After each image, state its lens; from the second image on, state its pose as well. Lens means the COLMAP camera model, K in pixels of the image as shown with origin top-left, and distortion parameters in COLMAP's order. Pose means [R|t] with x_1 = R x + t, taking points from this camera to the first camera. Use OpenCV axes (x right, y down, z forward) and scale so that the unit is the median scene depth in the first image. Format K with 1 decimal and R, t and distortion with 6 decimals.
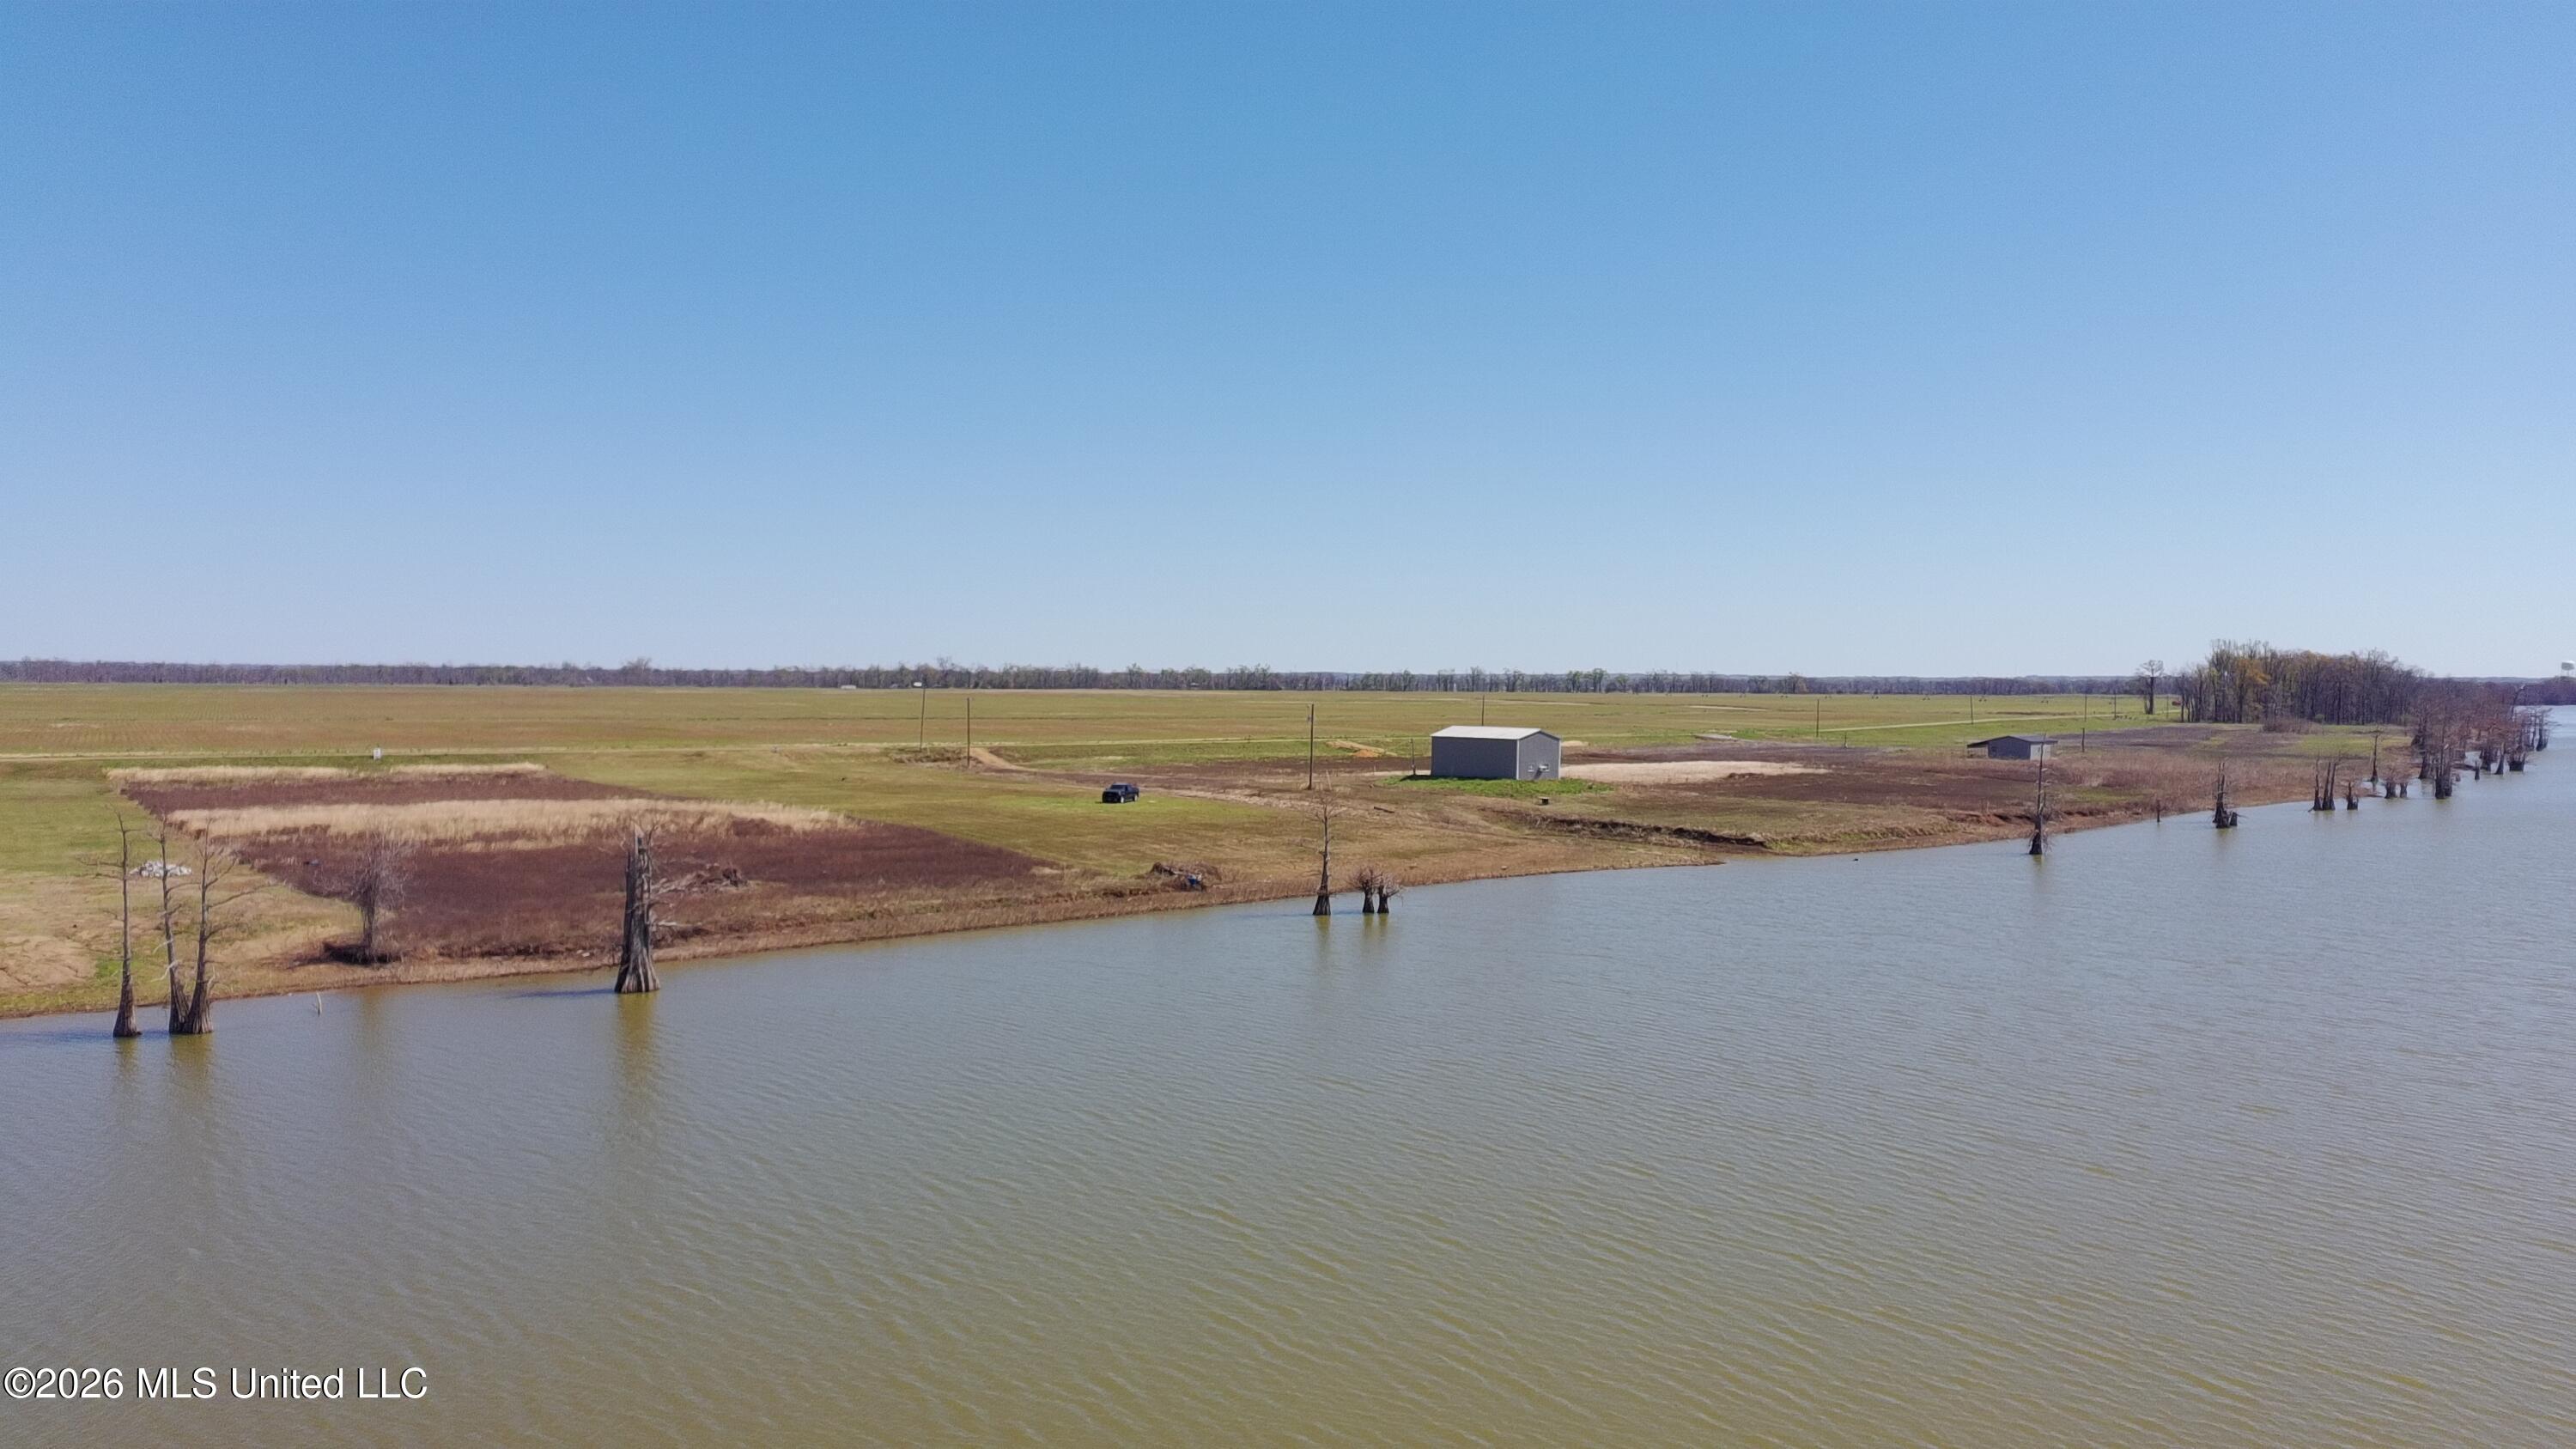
lens RADIAL K [[1949.1, 0, 1310.5], [0, 1949.1, 717.7], [0, 0, 1]] dist [0.056897, -0.043880]
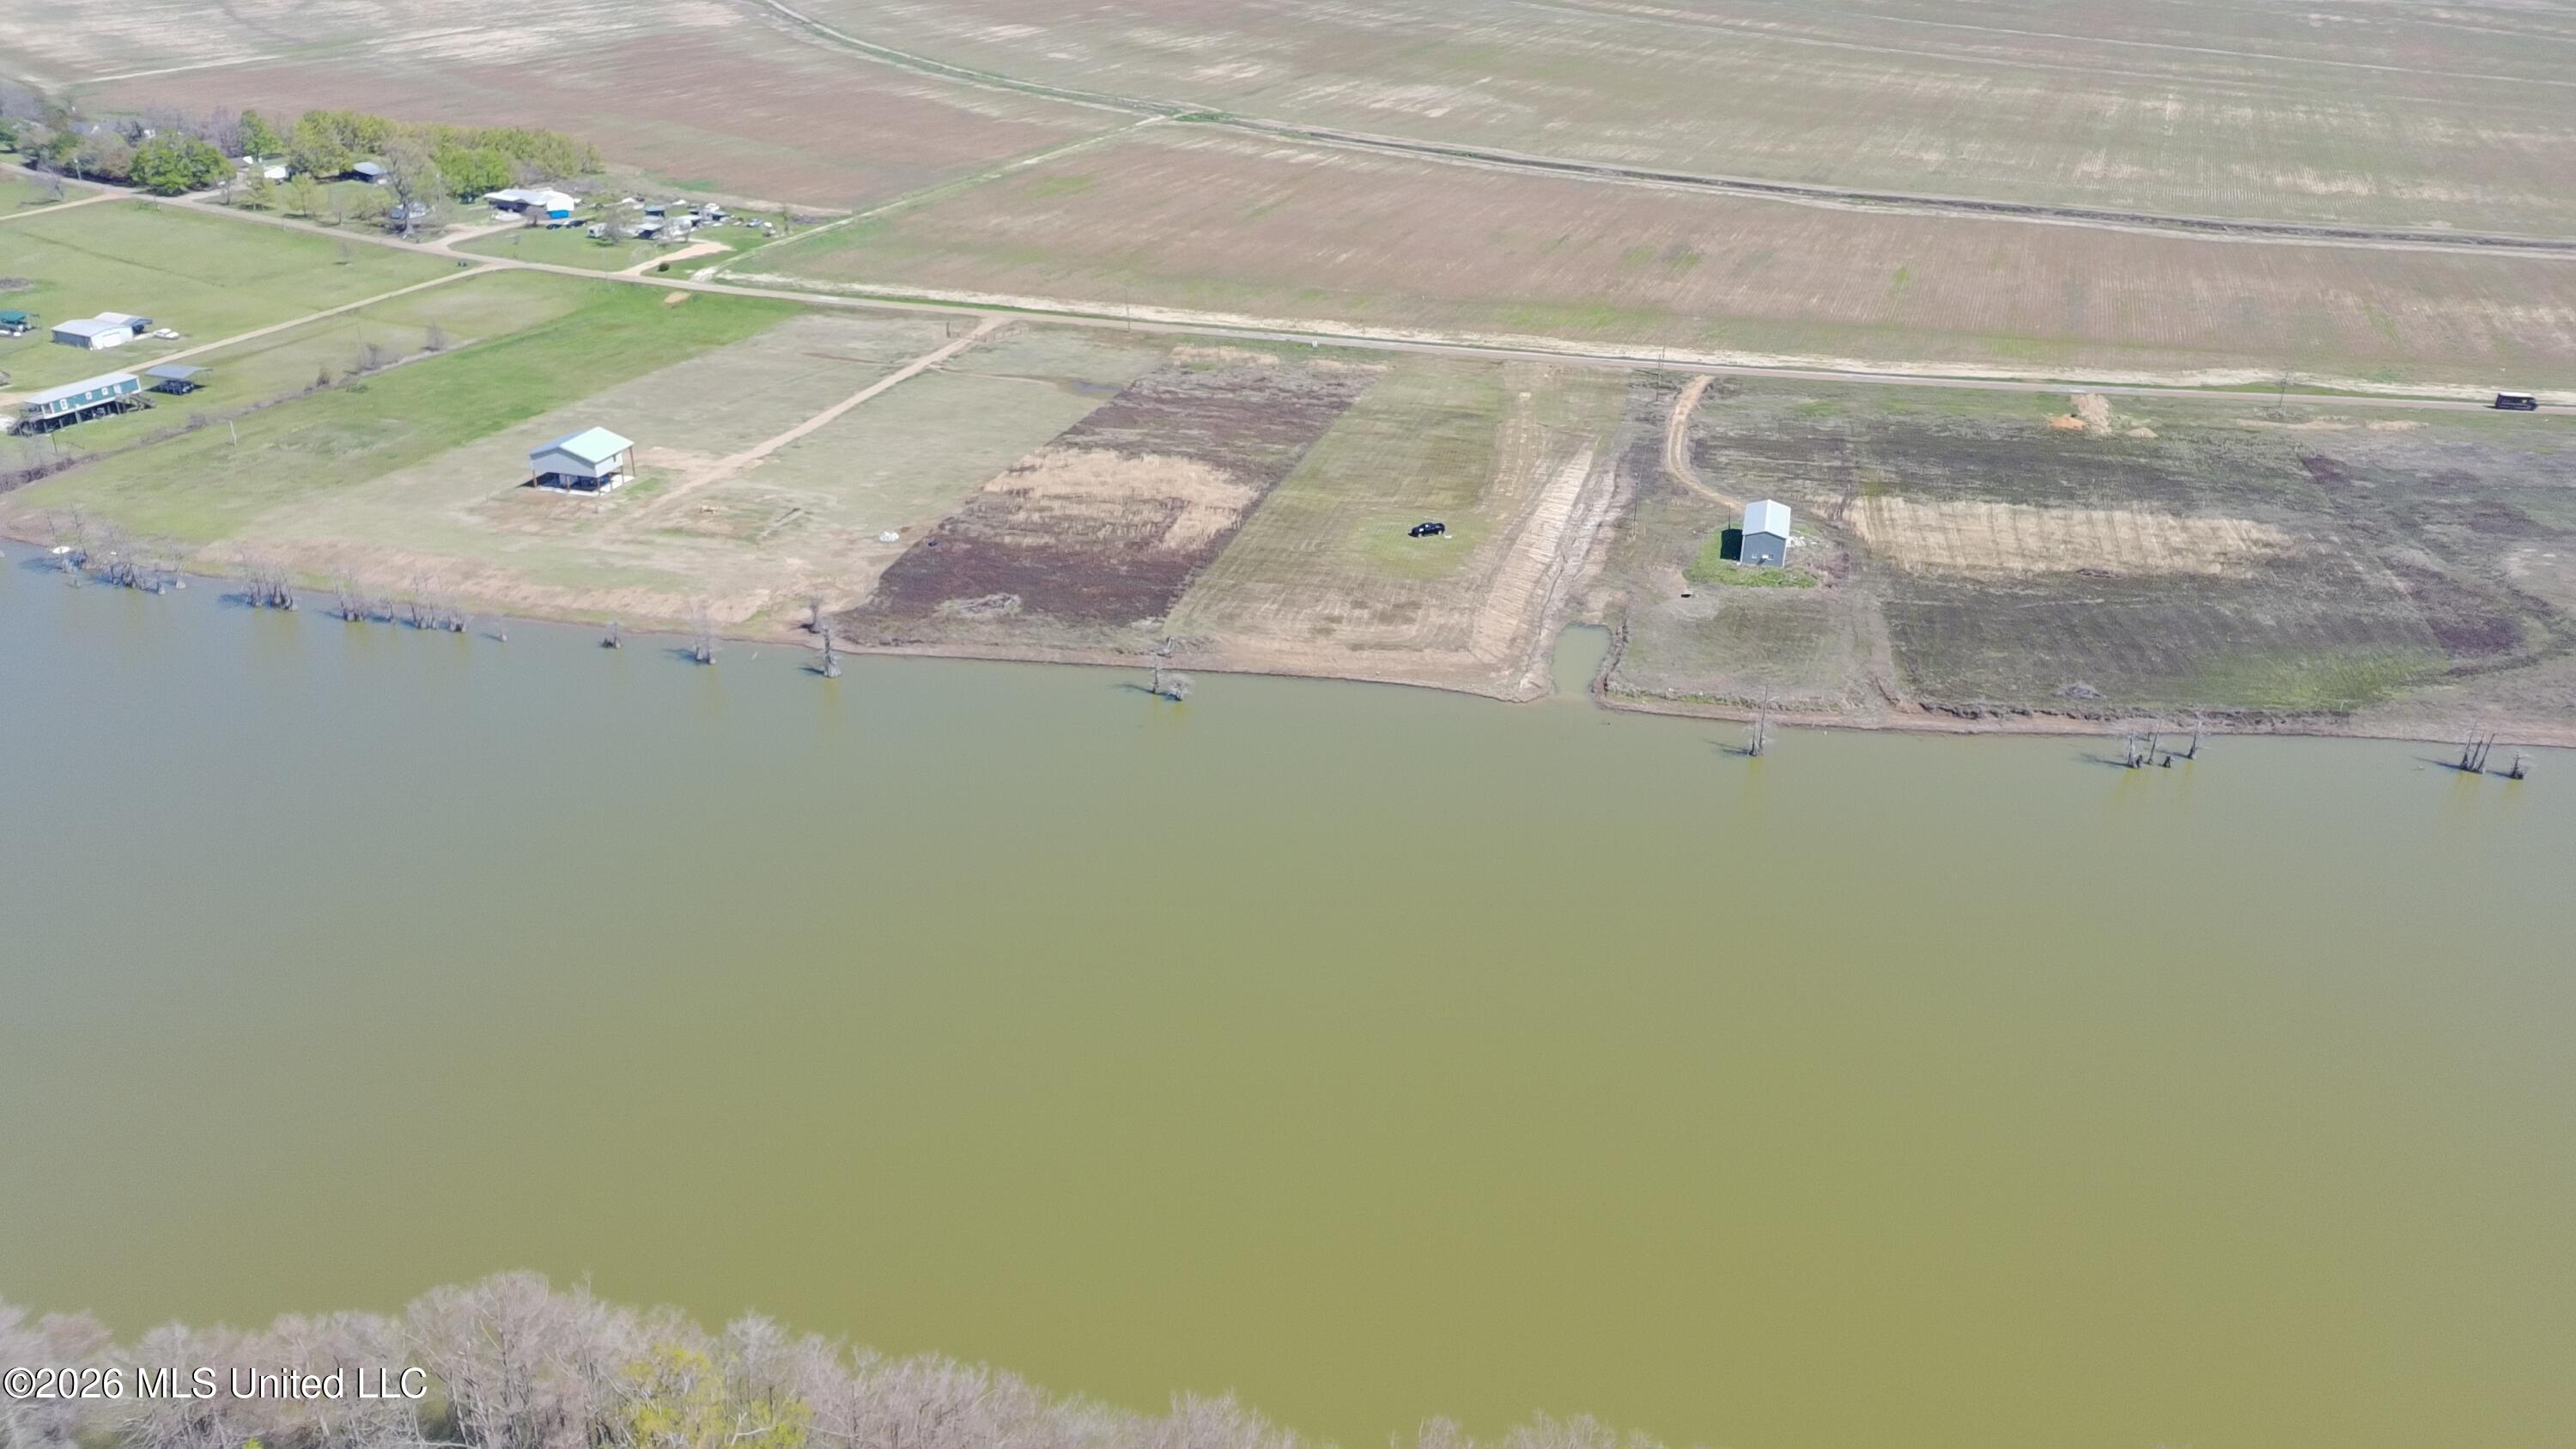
lens RADIAL K [[1949.1, 0, 1295.7], [0, 1949.1, 740.6], [0, 0, 1]] dist [0.056897, -0.043880]
pose [[0.639386, 0.329506, -0.694703, 1.024857], [-0.020967, 0.910654, 0.412637, -0.471887], [0.768600, -0.249268, 0.589168, -0.097772]]
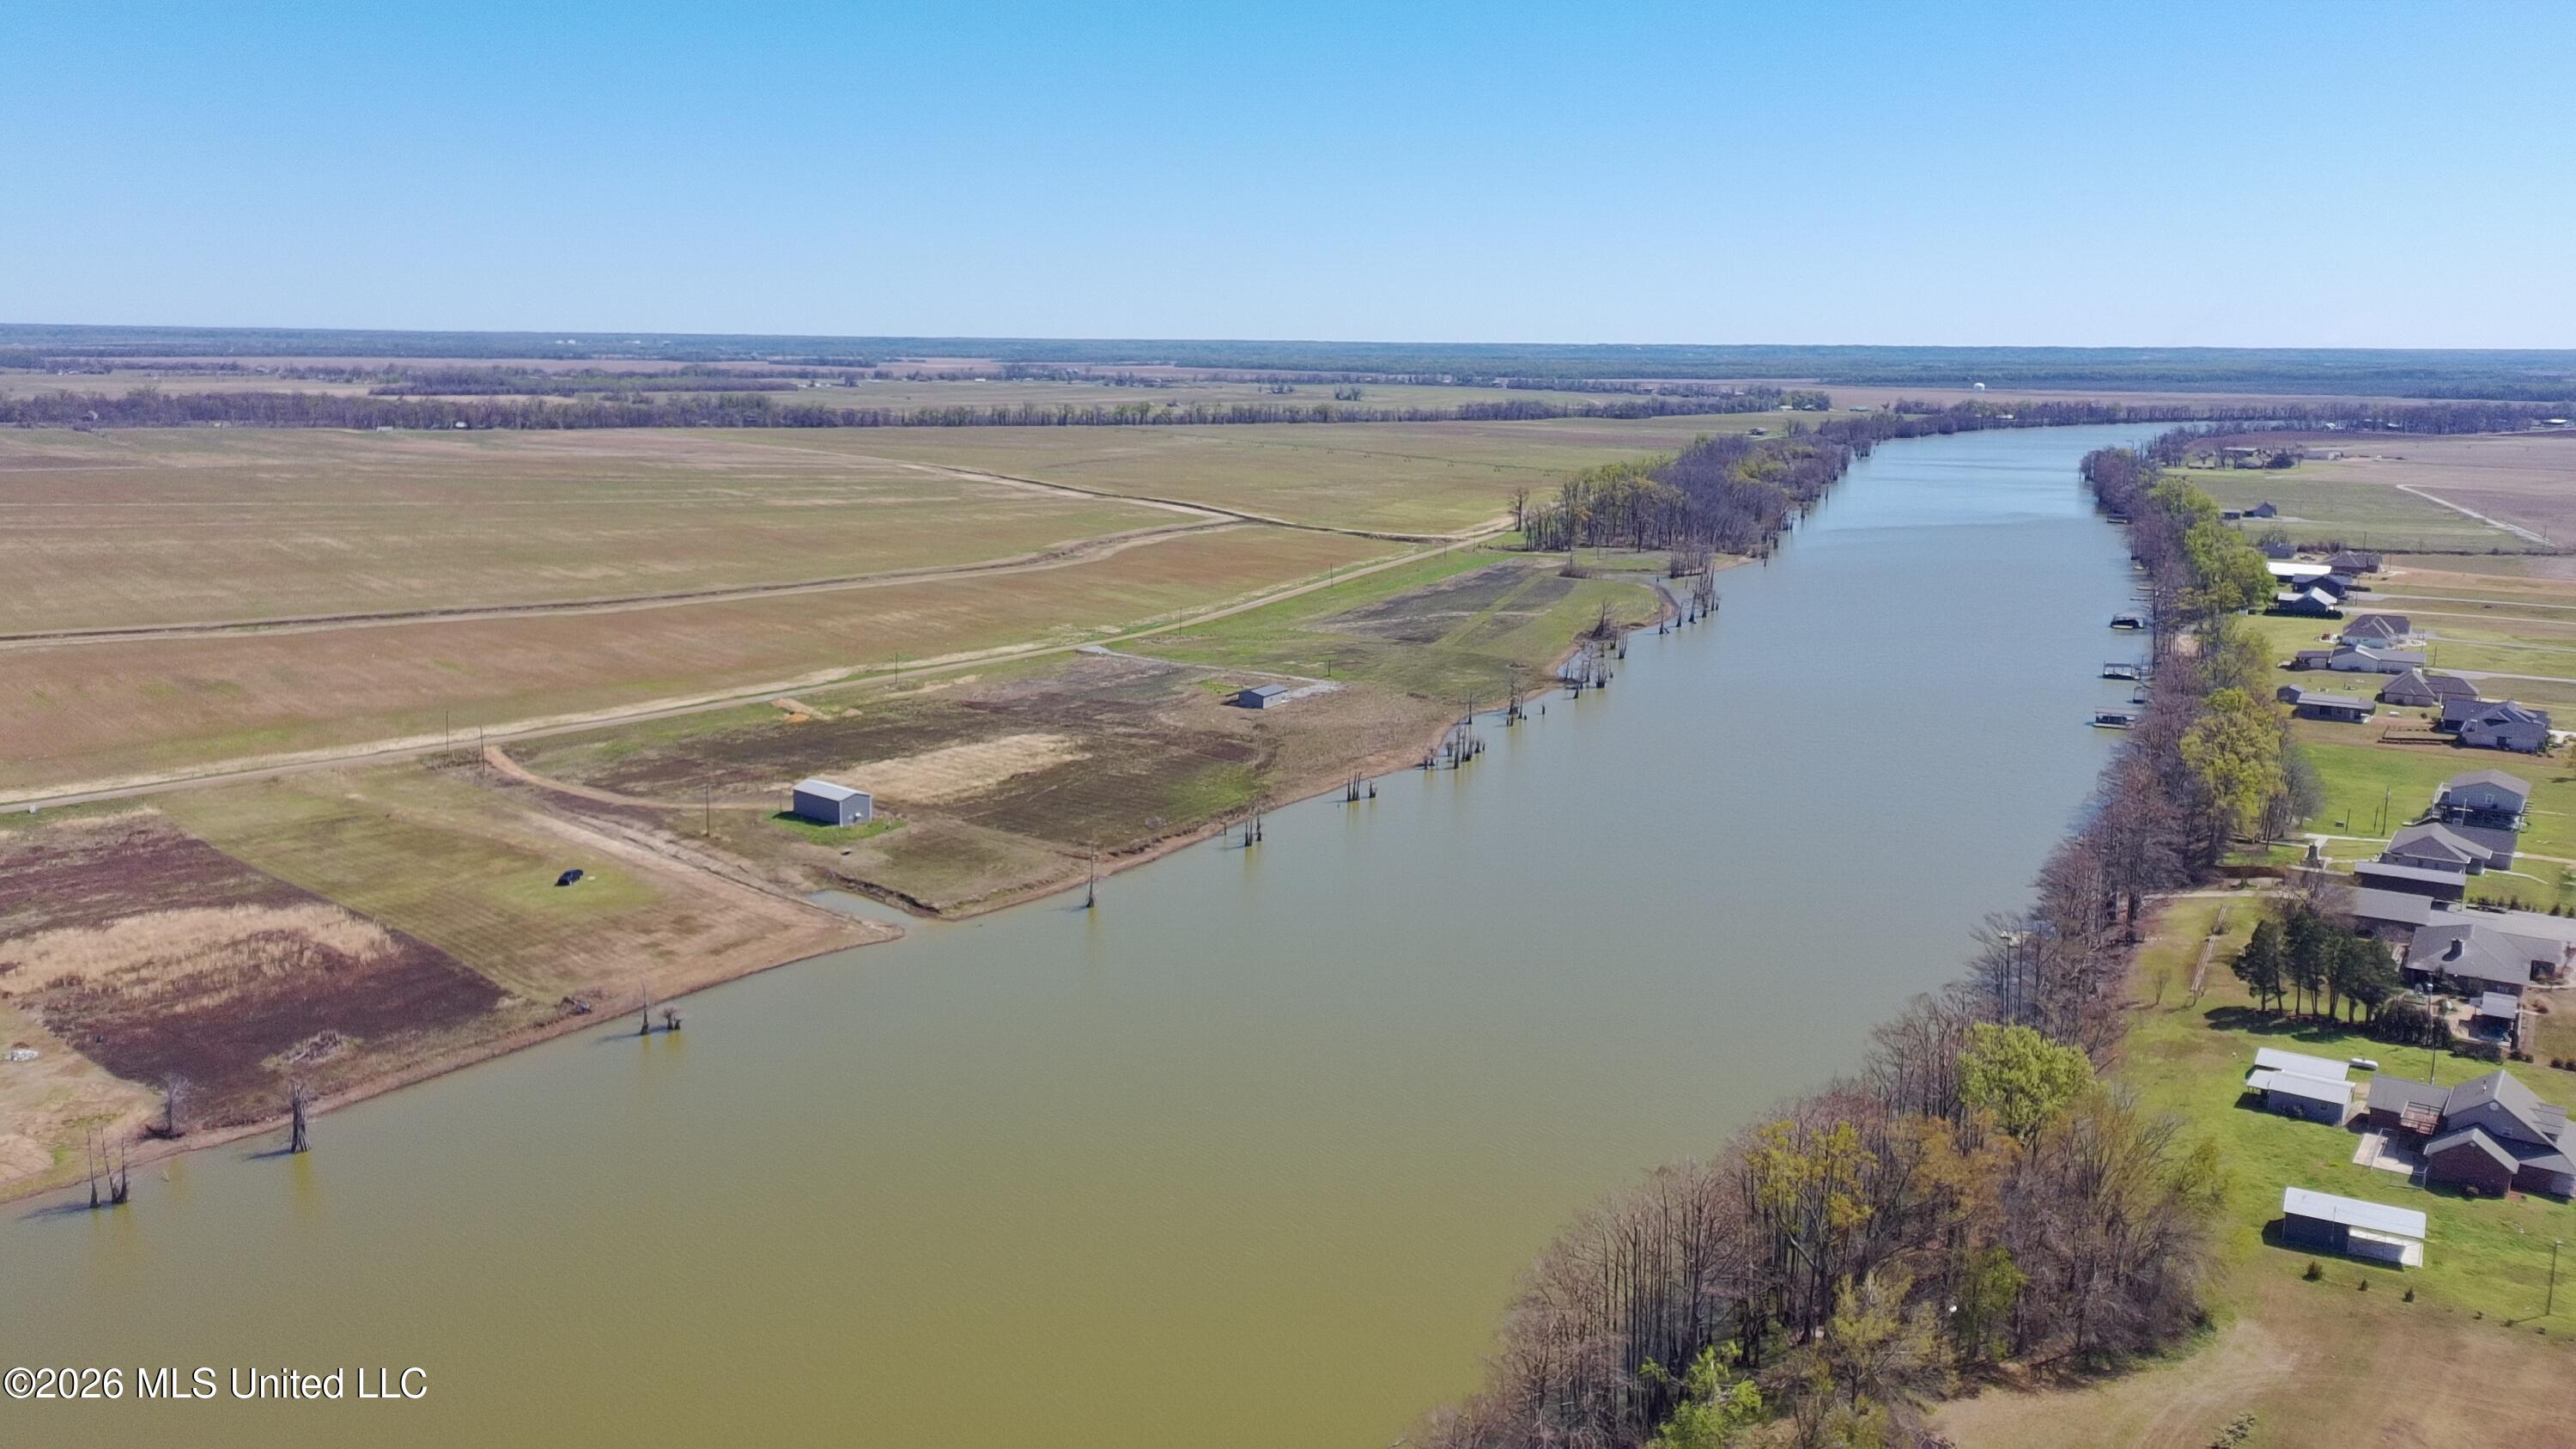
lens RADIAL K [[1949.1, 0, 1283.1], [0, 1949.1, 729.2], [0, 0, 1]] dist [0.056897, -0.043880]
pose [[0.982208, -0.037916, 0.183928, 0.193981], [0.004900, 0.984247, 0.176733, -0.373432], [-0.187731, -0.172687, 0.966921, -0.695190]]
